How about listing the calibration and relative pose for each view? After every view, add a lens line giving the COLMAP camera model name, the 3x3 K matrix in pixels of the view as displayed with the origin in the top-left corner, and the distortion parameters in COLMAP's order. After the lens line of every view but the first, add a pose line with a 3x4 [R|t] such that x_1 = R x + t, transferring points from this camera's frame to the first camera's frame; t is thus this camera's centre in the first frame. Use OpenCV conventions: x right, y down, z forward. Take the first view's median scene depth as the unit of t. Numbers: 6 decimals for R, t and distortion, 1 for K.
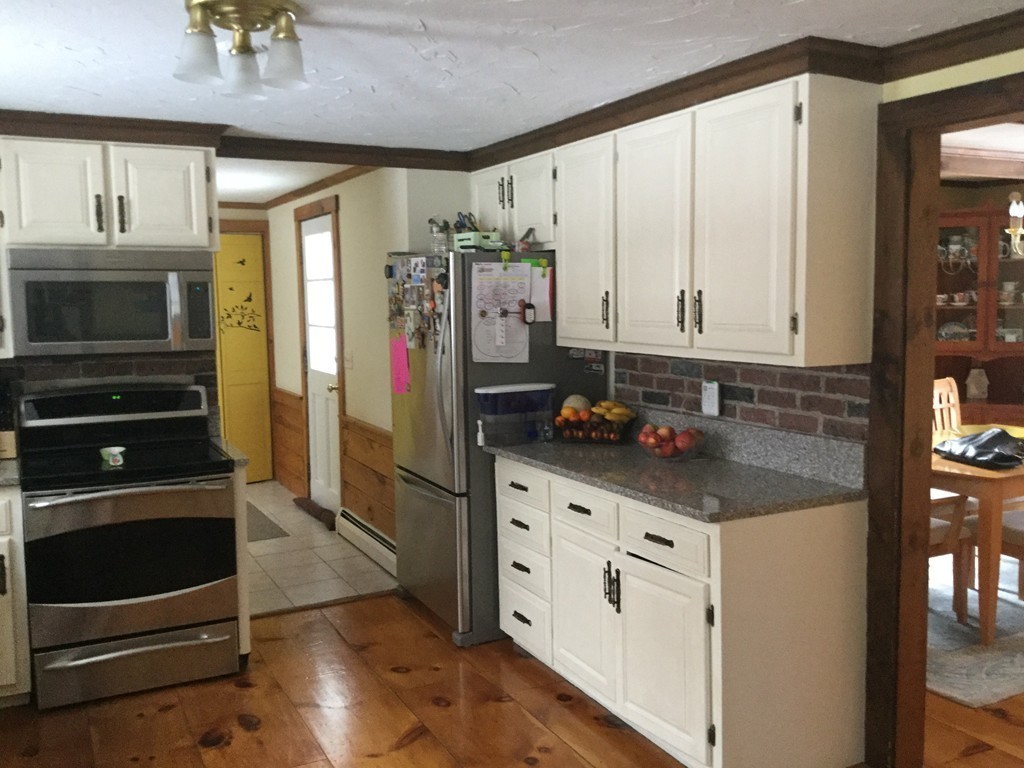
lens RADIAL K [[929.5, 0, 512.0], [0, 929.5, 384.0], [0, 0, 1]] dist [0.130376, -0.287161]
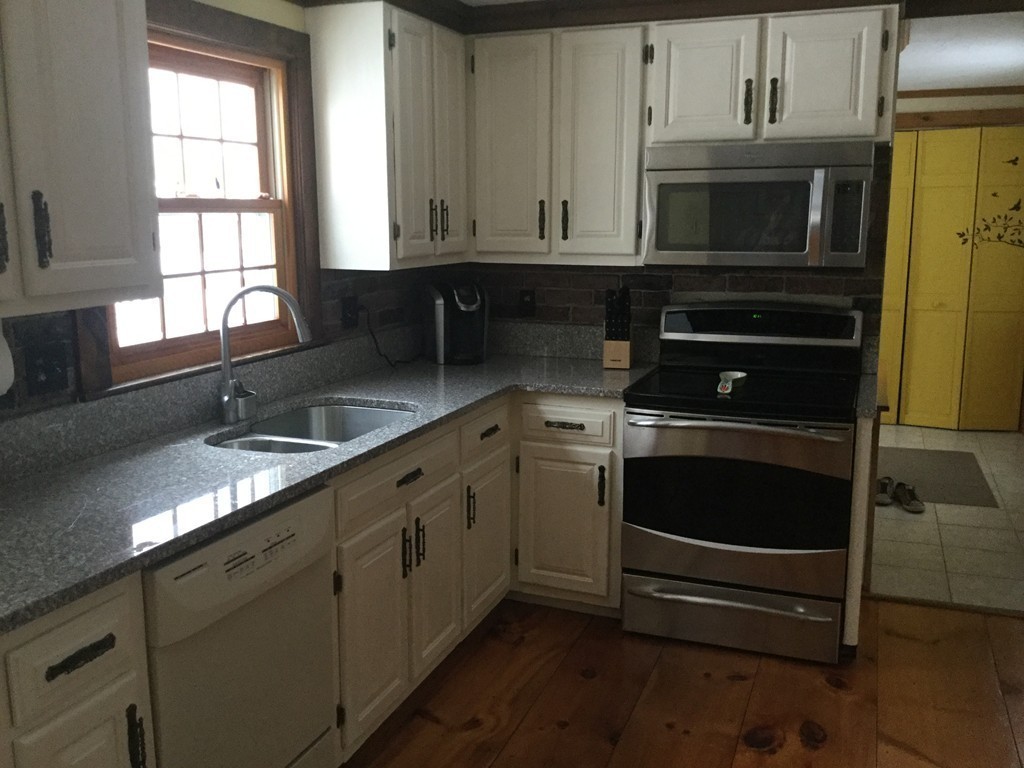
lens RADIAL K [[929.5, 0, 512.0], [0, 929.5, 384.0], [0, 0, 1]] dist [0.130376, -0.287161]
pose [[0.667664, 0.144642, -0.730277, 0.084339], [-0.076514, 0.989082, 0.125948, -0.017018], [0.740521, -0.028214, 0.671441, 0.249640]]
